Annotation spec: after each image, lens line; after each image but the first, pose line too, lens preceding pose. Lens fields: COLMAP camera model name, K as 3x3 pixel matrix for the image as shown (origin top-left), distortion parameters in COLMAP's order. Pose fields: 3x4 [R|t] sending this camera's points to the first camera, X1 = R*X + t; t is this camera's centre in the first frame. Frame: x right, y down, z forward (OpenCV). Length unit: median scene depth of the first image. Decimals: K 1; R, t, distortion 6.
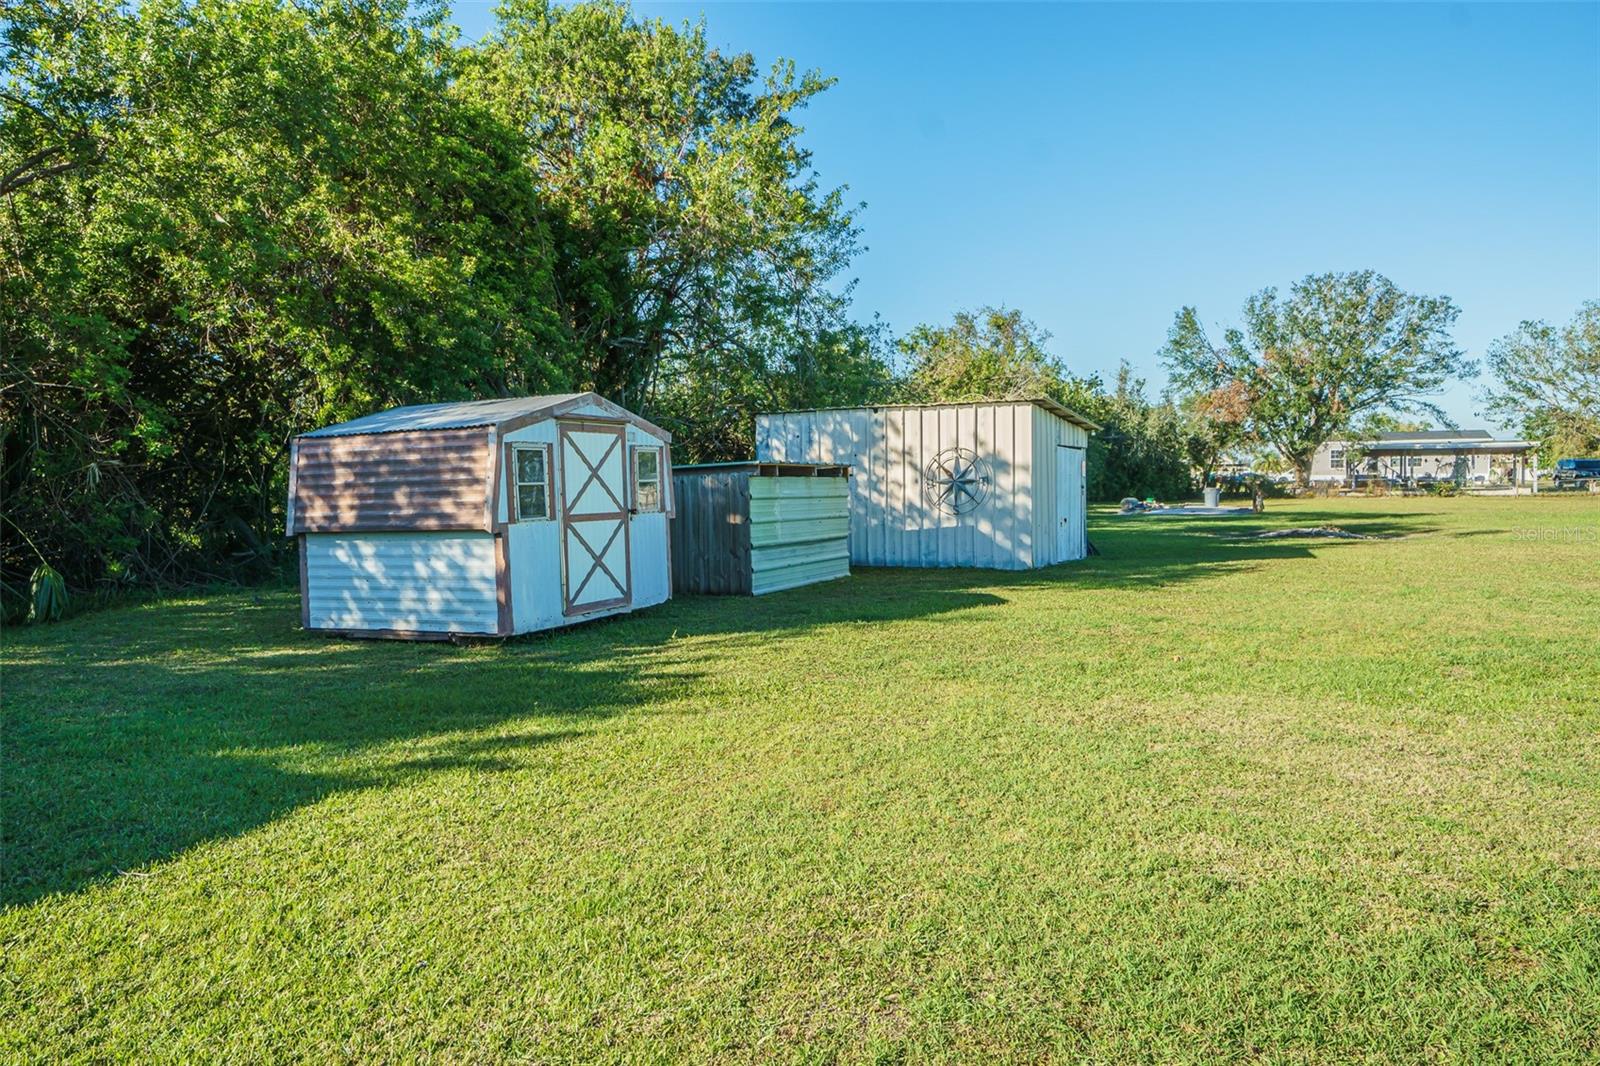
lens RADIAL K [[1071.2, 0, 793.6], [0, 1071.2, 521.8], [0, 0, 1]] dist [-0.004103, 0.011365]
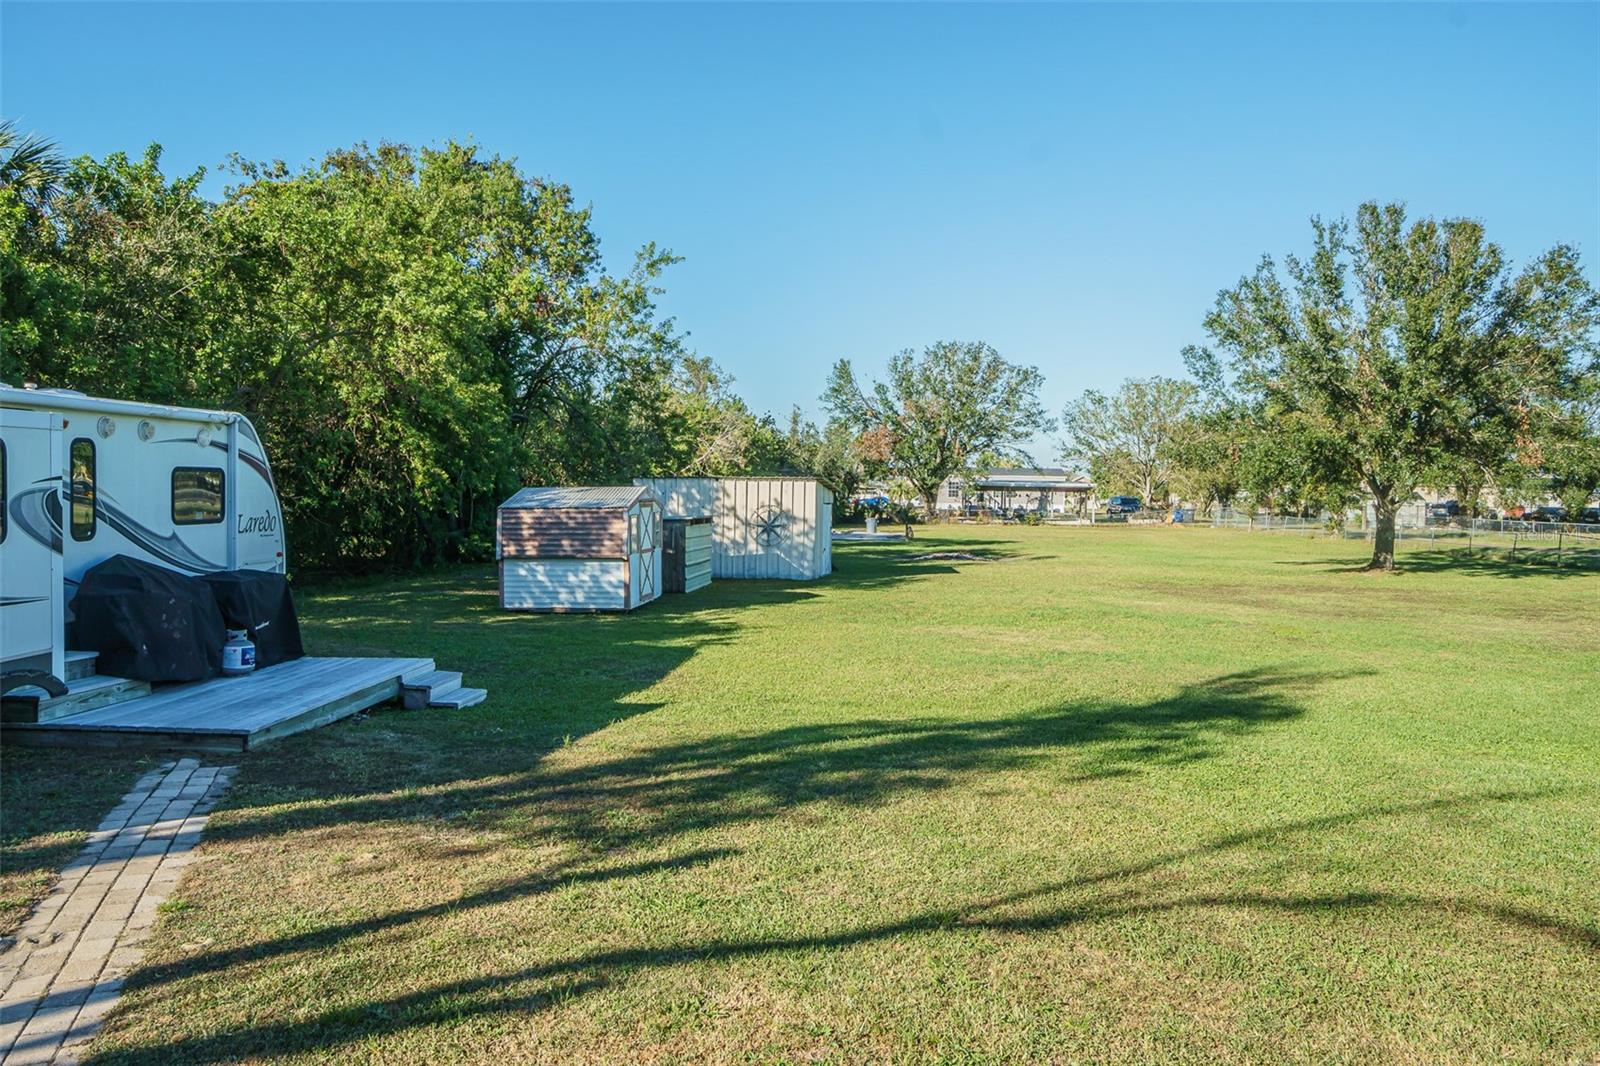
lens RADIAL K [[1253.4, 0, 799.9], [0, 1253.4, 536.5], [0, 0, 1]] dist [0.001032, 0.000330]
pose [[0.936424, 0.011480, 0.350683, -0.168220], [-0.013028, 0.999913, 0.002056, -0.009645], [-0.350629, -0.006493, 0.936492, -0.290680]]
